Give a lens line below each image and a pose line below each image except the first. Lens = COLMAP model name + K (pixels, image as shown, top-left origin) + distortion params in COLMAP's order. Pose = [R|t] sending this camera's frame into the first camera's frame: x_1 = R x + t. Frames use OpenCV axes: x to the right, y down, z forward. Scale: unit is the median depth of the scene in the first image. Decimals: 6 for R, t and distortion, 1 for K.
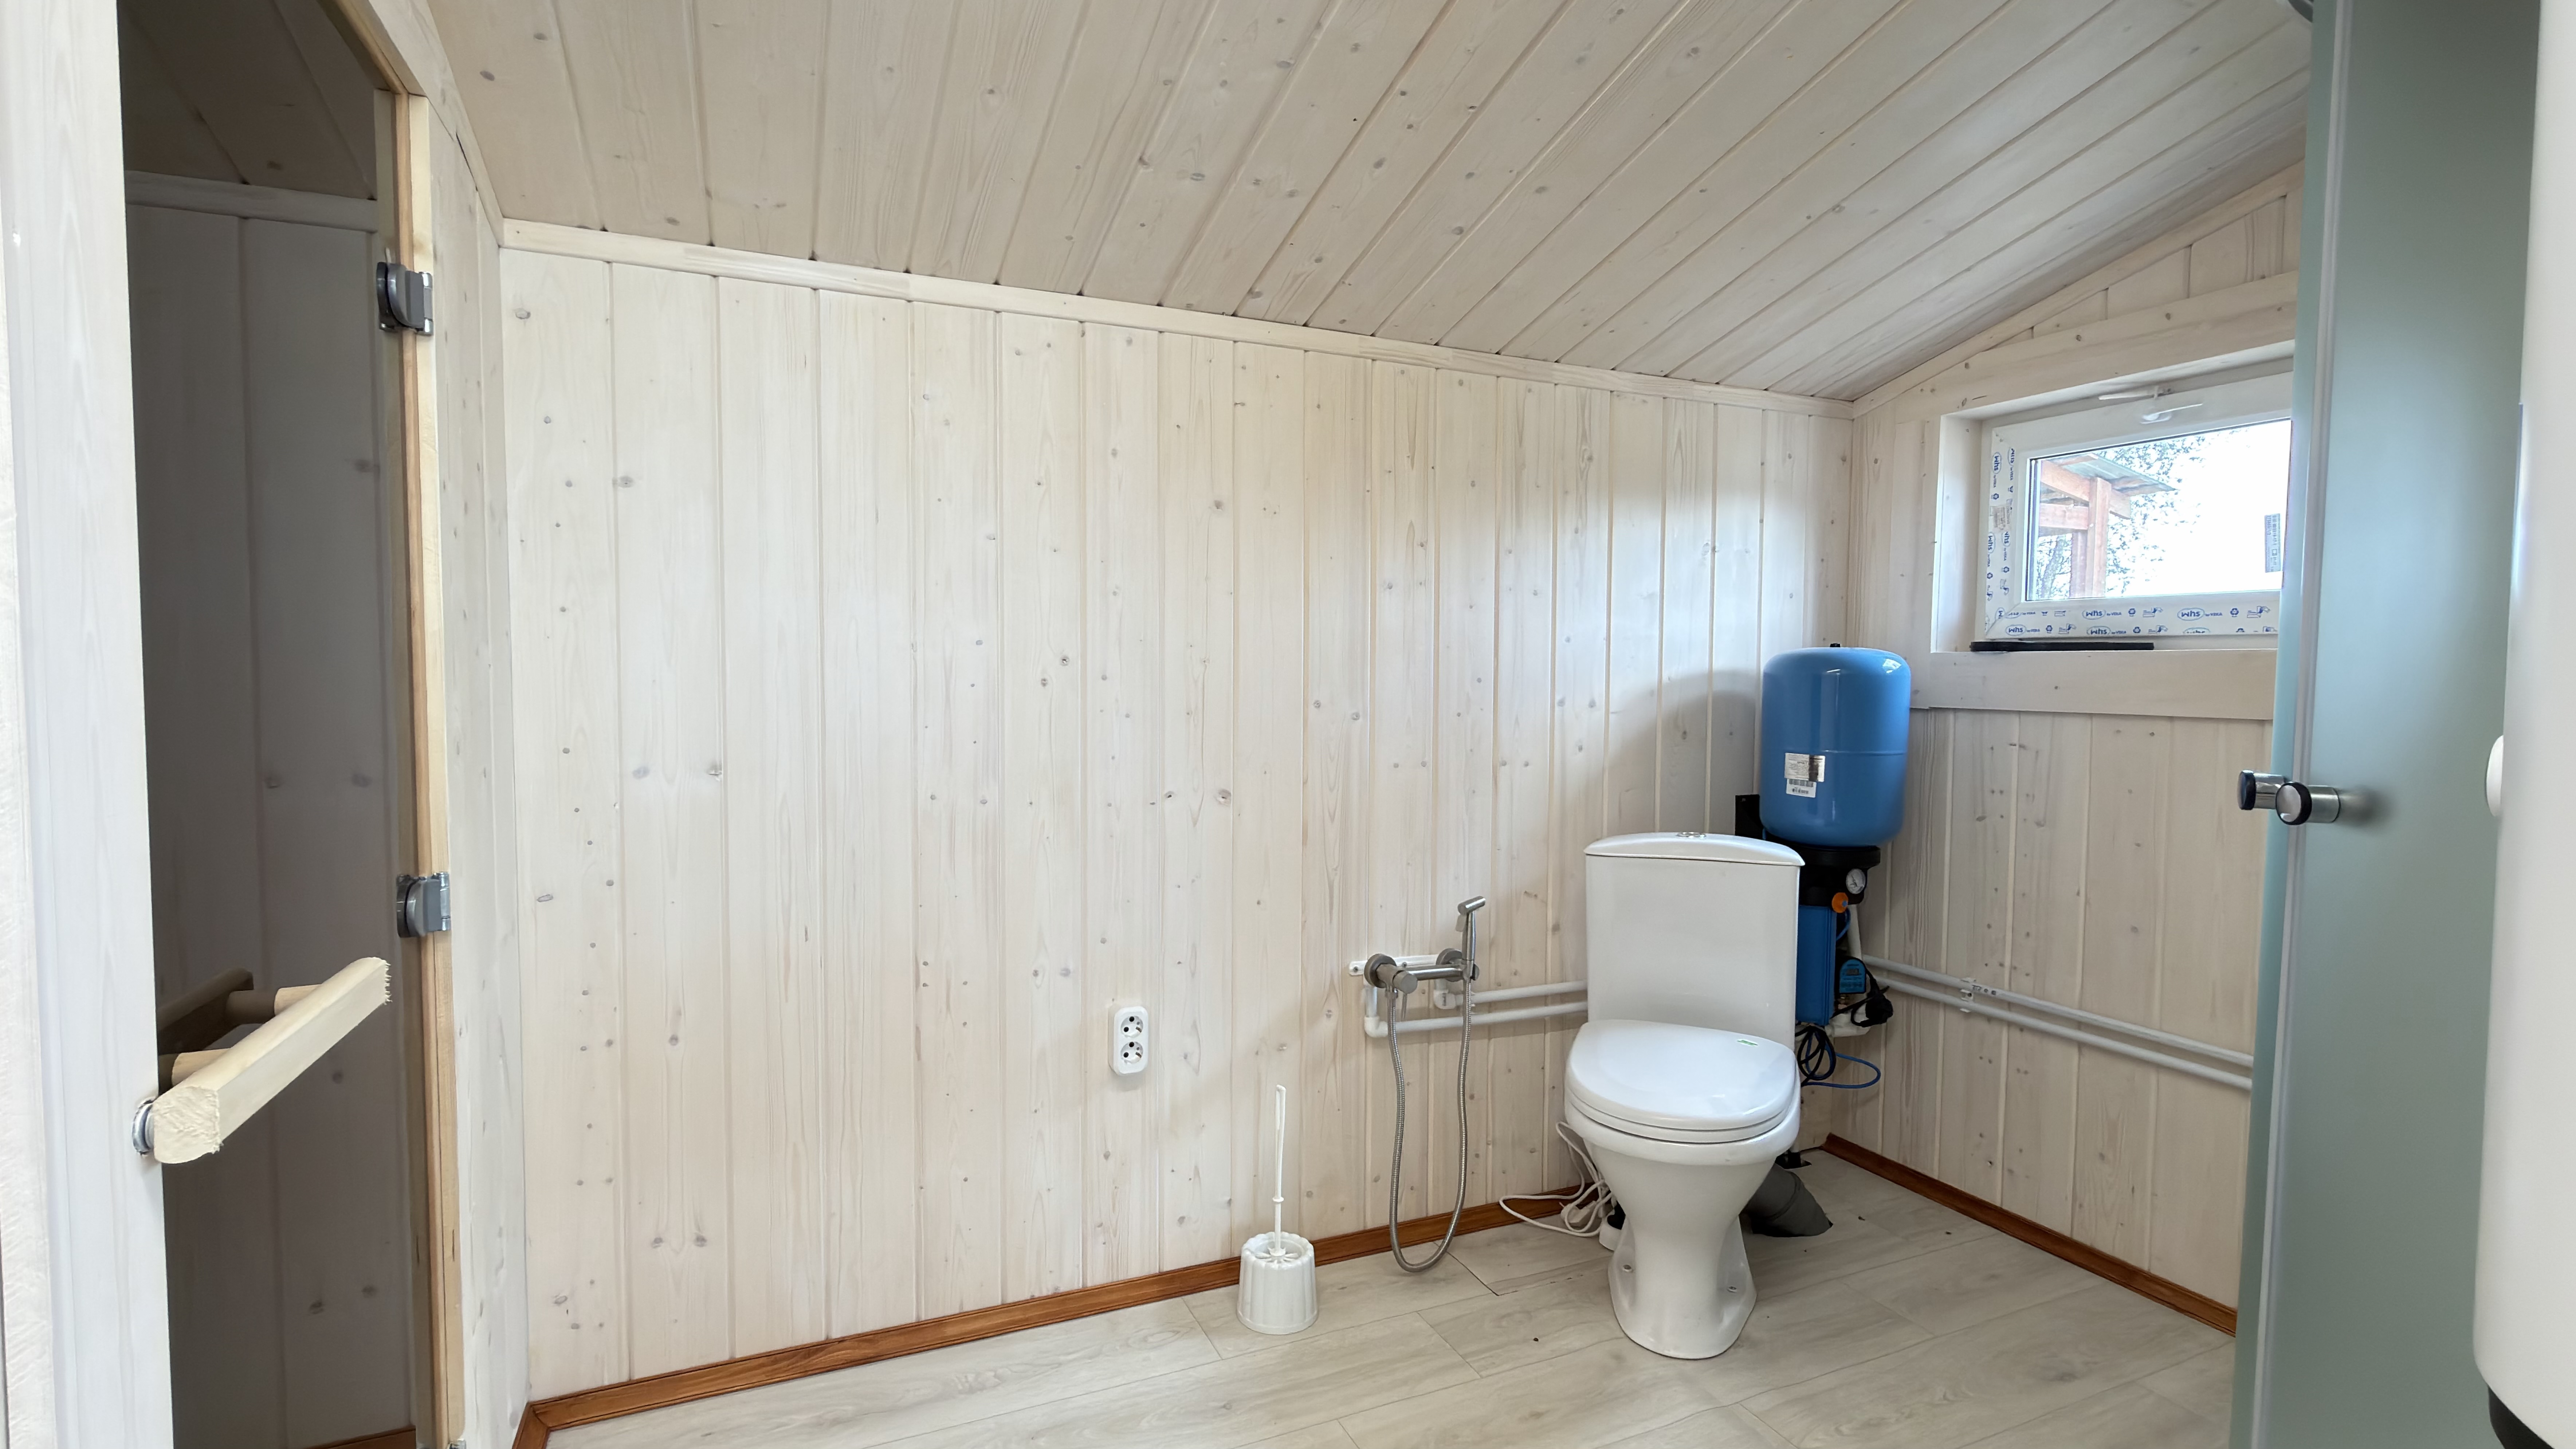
lens RADIAL K [[1170.5, 0, 1283.9], [0, 1170.5, 724.9], [0, 0, 1]] dist [0.001245, -0.000454]
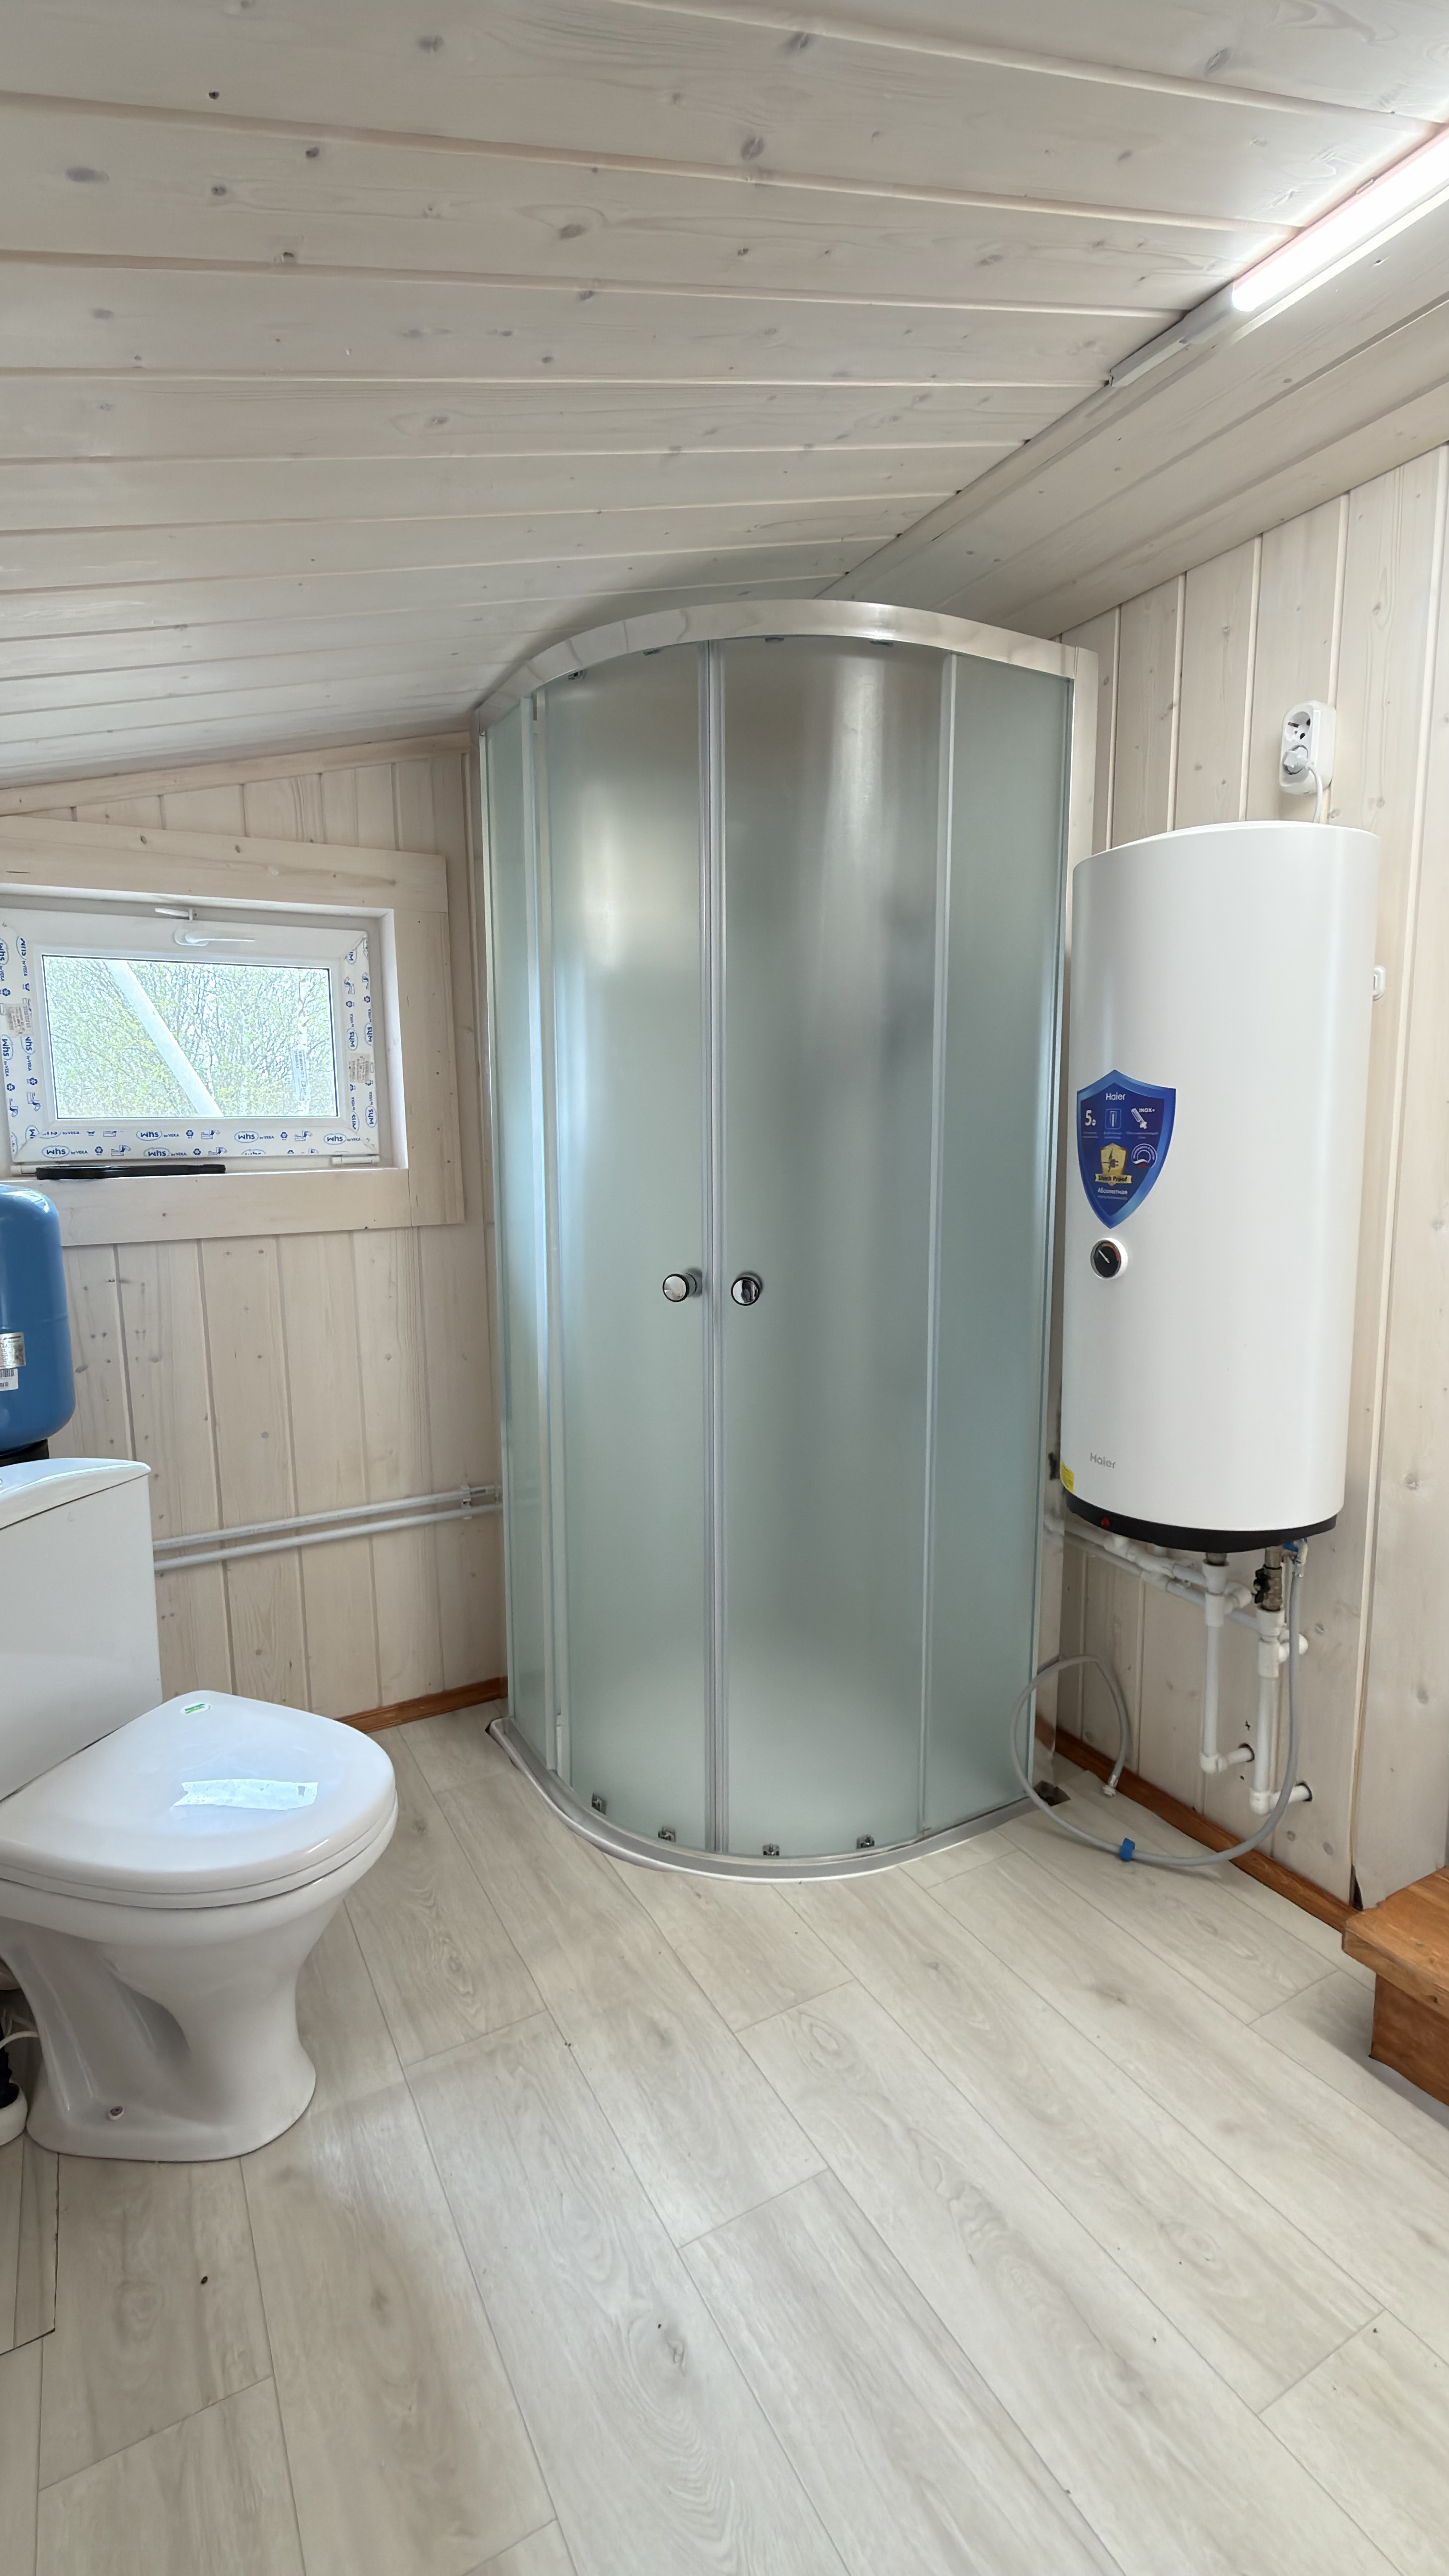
lens RADIAL K [[1170.5, 0, 724.5], [0, 1170.5, 1288.0], [0, 0, 1]] dist [0.001245, -0.000454]
pose [[-0.084254, -0.151443, 0.984869, -0.335788], [0.062742, 0.985615, 0.156926, -0.097691], [-0.994467, 0.075014, -0.073540, 0.646556]]
